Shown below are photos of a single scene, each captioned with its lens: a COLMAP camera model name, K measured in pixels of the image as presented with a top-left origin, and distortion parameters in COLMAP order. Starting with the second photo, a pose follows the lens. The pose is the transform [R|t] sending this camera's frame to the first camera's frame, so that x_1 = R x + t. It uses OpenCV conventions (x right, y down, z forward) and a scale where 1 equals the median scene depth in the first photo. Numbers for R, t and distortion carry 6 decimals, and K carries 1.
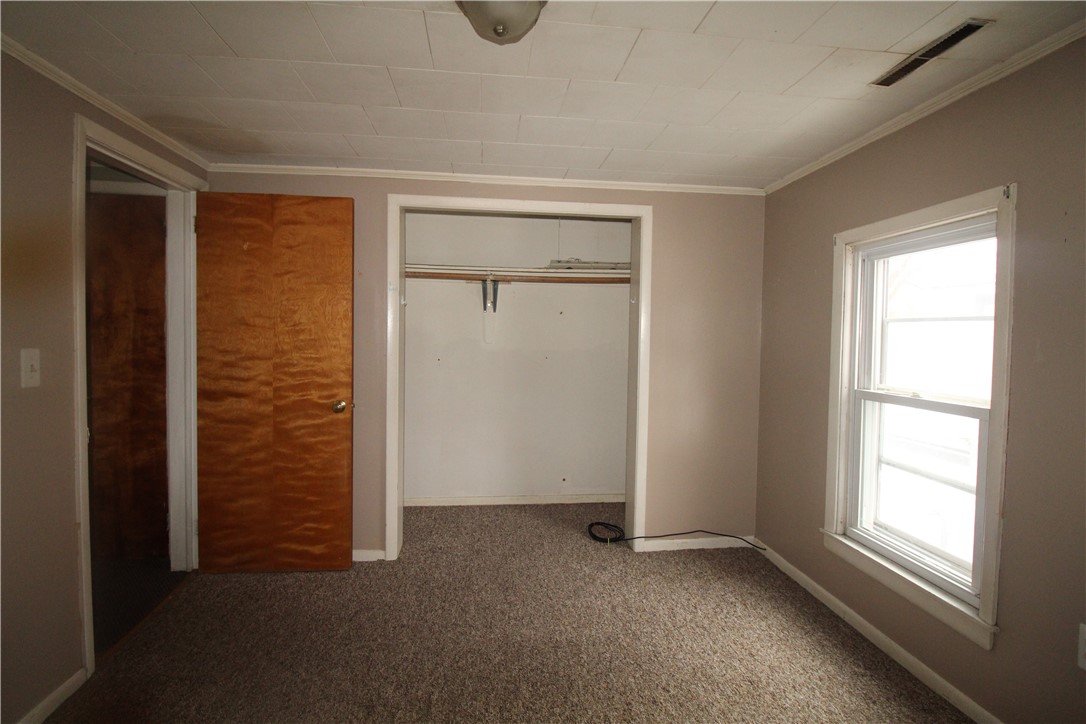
lens RADIAL K [[510.0, 0, 542.5], [0, 510.0, 358.2], [0, 0, 1]] dist [-0.016112, -0.002564]
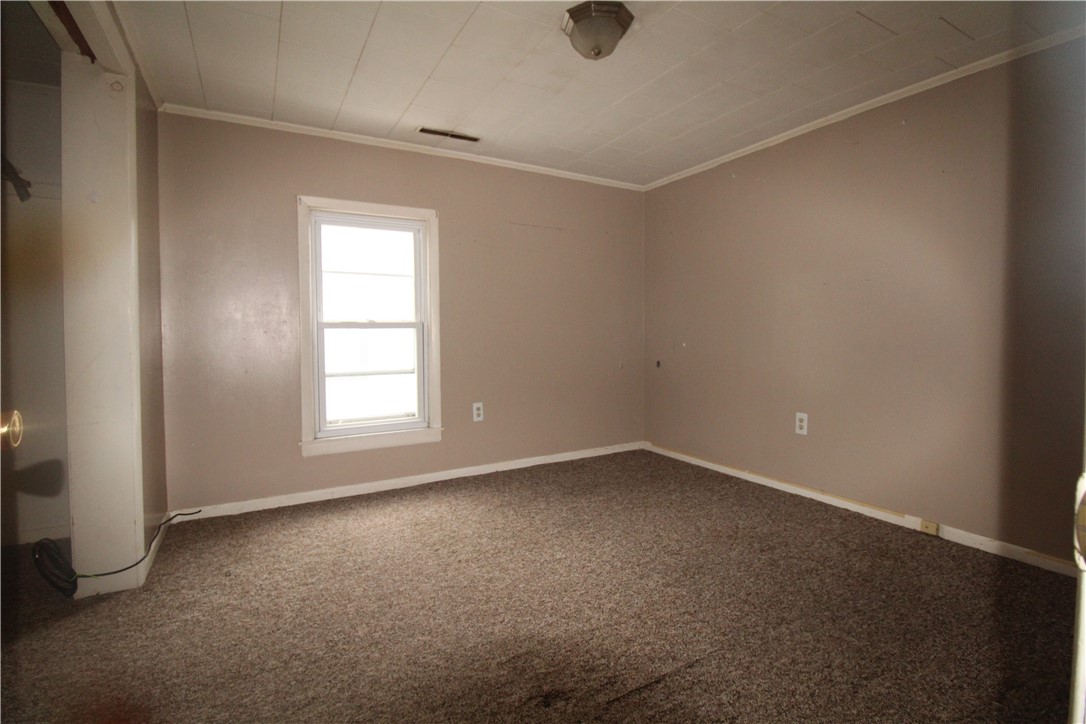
lens RADIAL K [[510.0, 0, 541.3], [0, 510.0, 355.8], [0, 0, 1]] dist [-0.016112, -0.002564]
pose [[-0.395526, -0.055984, 0.916747, -0.914259], [0.050025, 0.995346, 0.082367, 0.078020], [-0.917091, 0.078439, -0.390885, 1.127401]]
